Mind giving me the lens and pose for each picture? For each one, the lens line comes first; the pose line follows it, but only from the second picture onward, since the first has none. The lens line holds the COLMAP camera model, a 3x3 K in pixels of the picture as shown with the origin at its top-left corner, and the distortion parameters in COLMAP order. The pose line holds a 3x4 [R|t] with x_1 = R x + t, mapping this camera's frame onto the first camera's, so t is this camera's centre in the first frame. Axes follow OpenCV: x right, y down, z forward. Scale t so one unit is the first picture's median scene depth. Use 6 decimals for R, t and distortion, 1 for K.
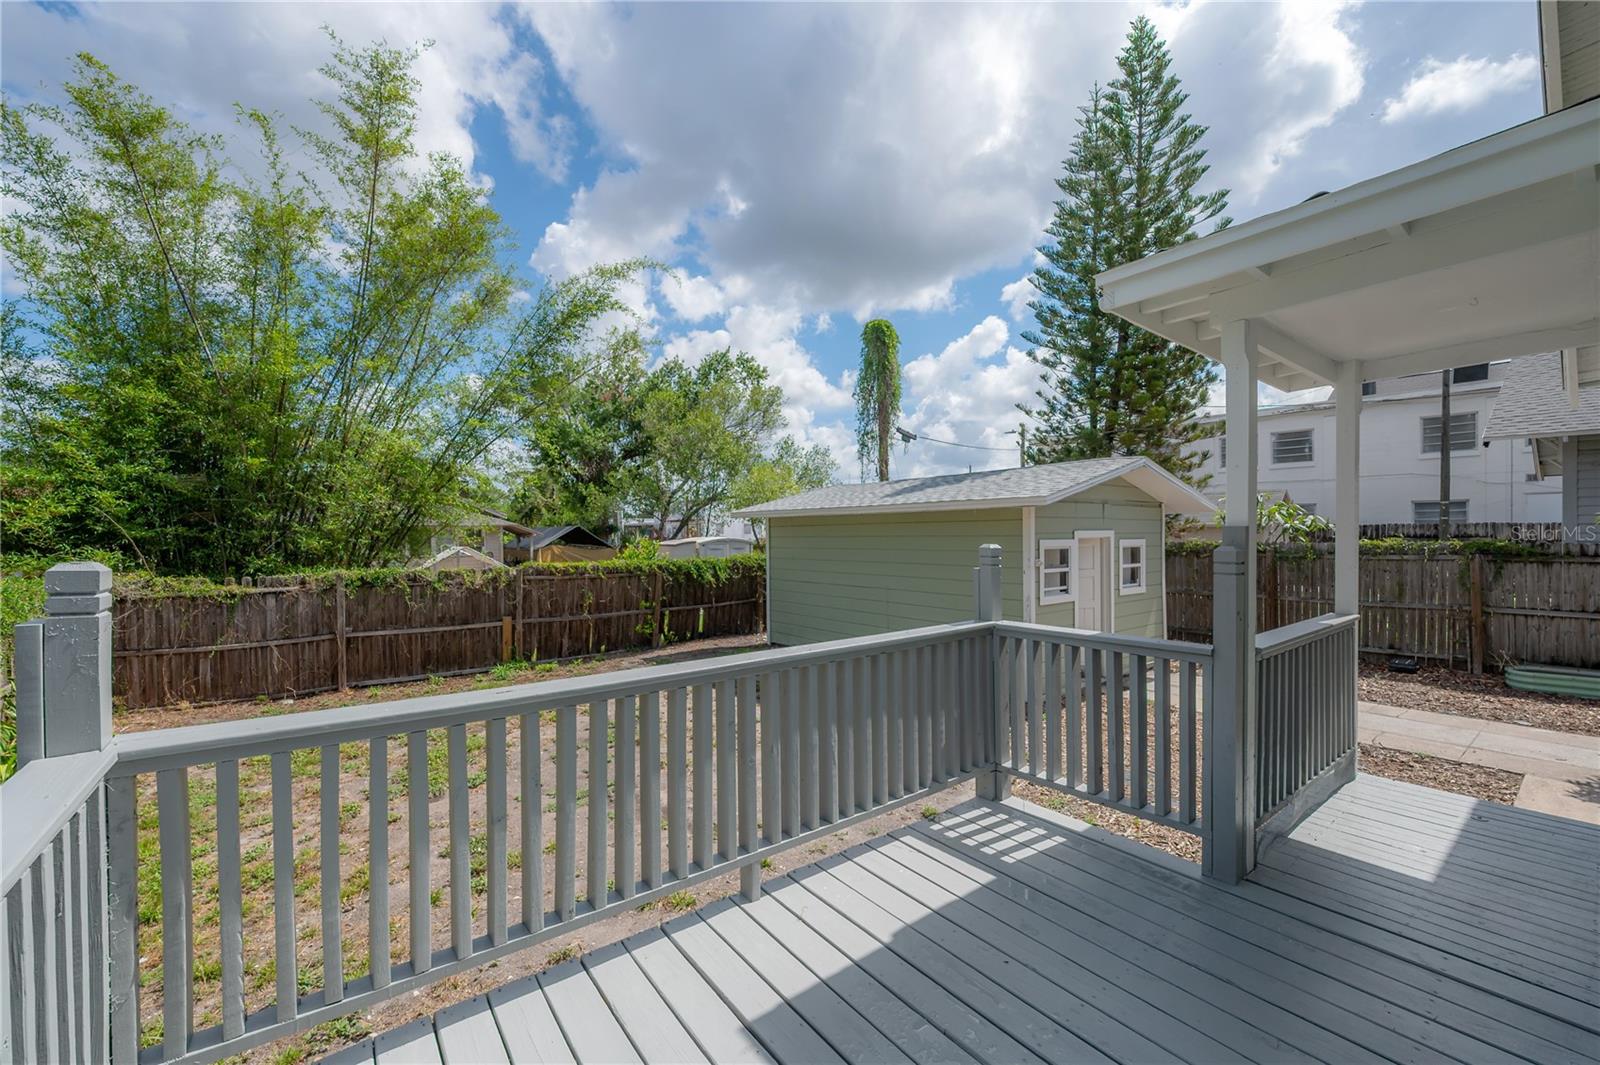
lens RADIAL K [[641.1, 0, 814.8], [0, 641.1, 537.5], [0, 0, 1]] dist [-0.004000, -0.000642]
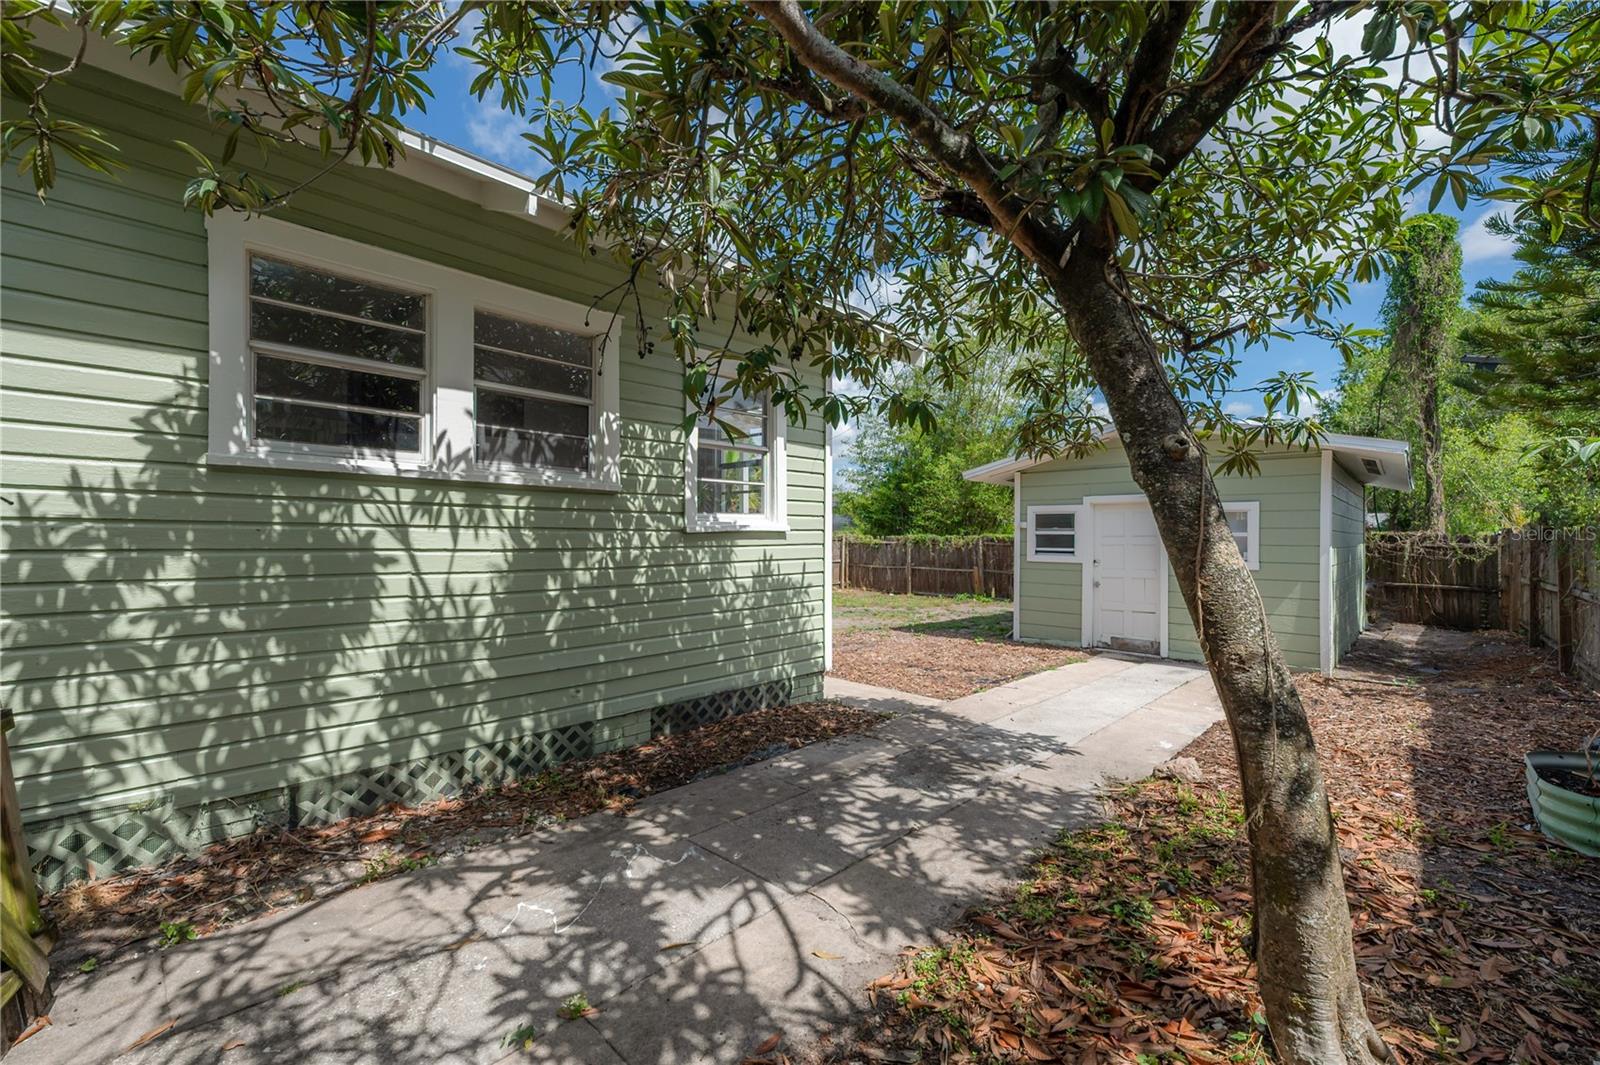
lens RADIAL K [[641.1, 0, 786.2], [0, 641.1, 538.8], [0, 0, 1]] dist [-0.004000, -0.000642]
pose [[0.144960, 0.012708, -0.989356, 1.219923], [-0.015177, 0.999828, 0.010619, 0.047550], [0.989321, 0.013476, 0.145128, 0.310940]]
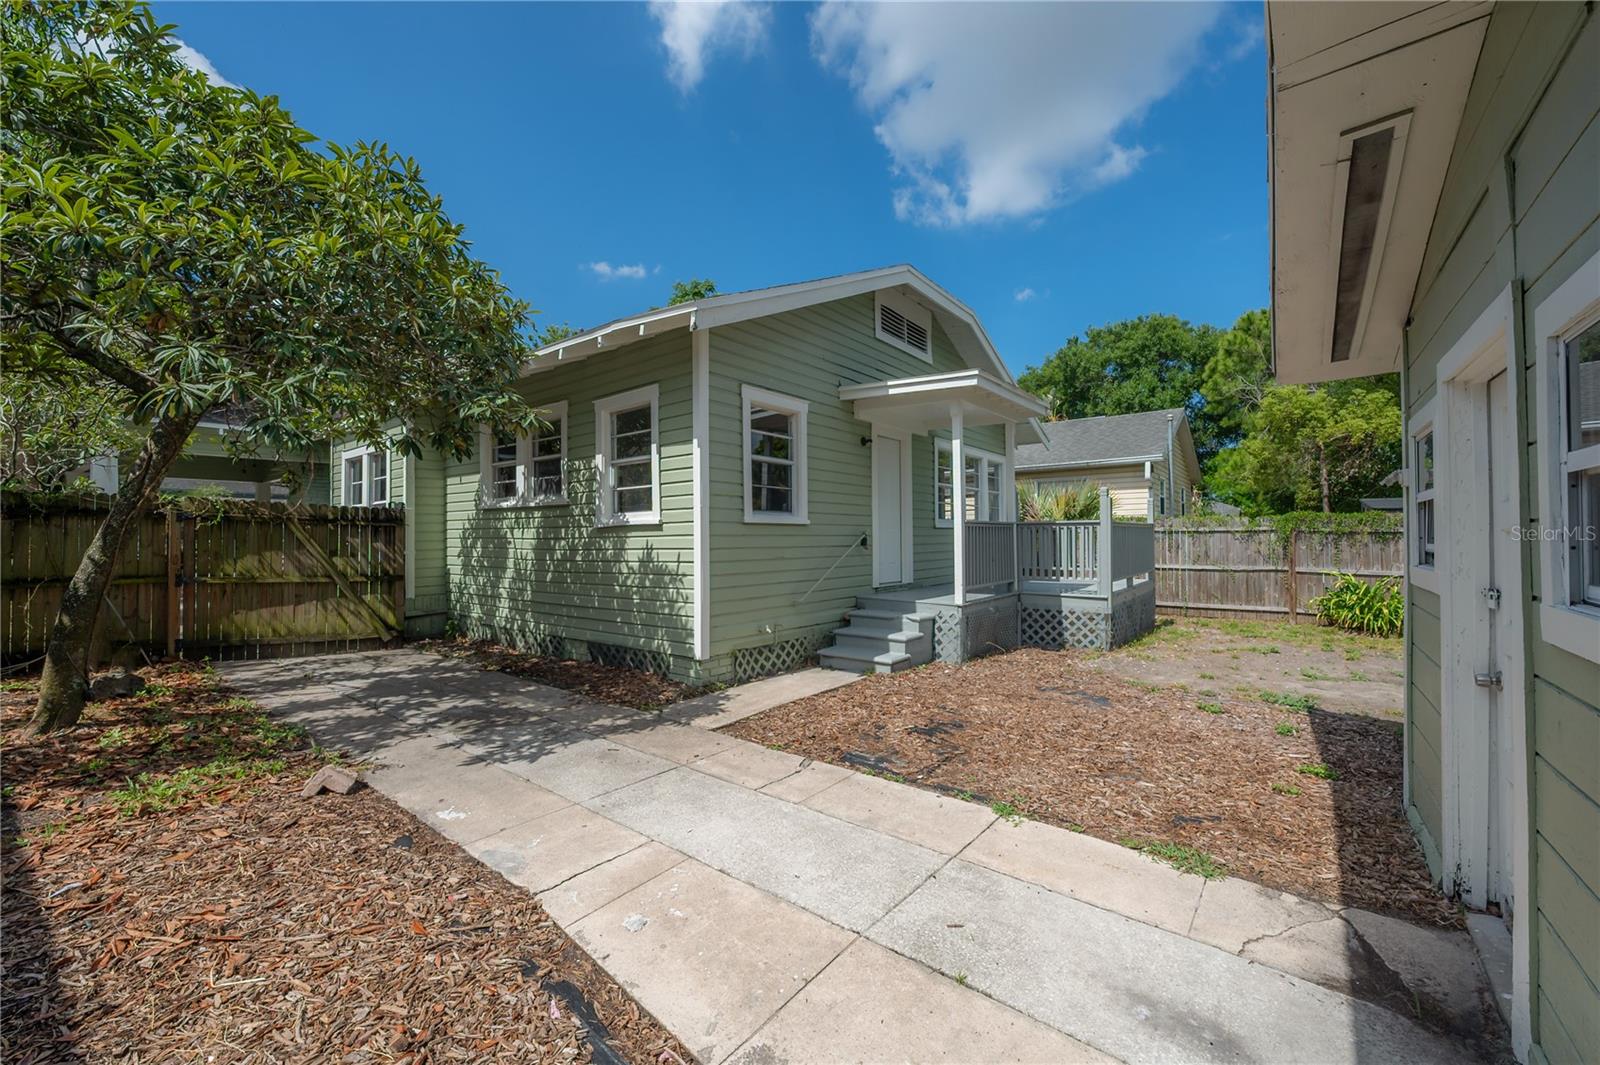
lens RADIAL K [[641.1, 0, 807.8], [0, 641.1, 523.0], [0, 0, 1]] dist [-0.004000, -0.000642]
pose [[-0.967843, 0.013028, -0.251219, 0.691758], [0.015686, 0.999840, -0.008583, 0.053452], [0.251067, -0.012248, -0.967892, 1.040057]]
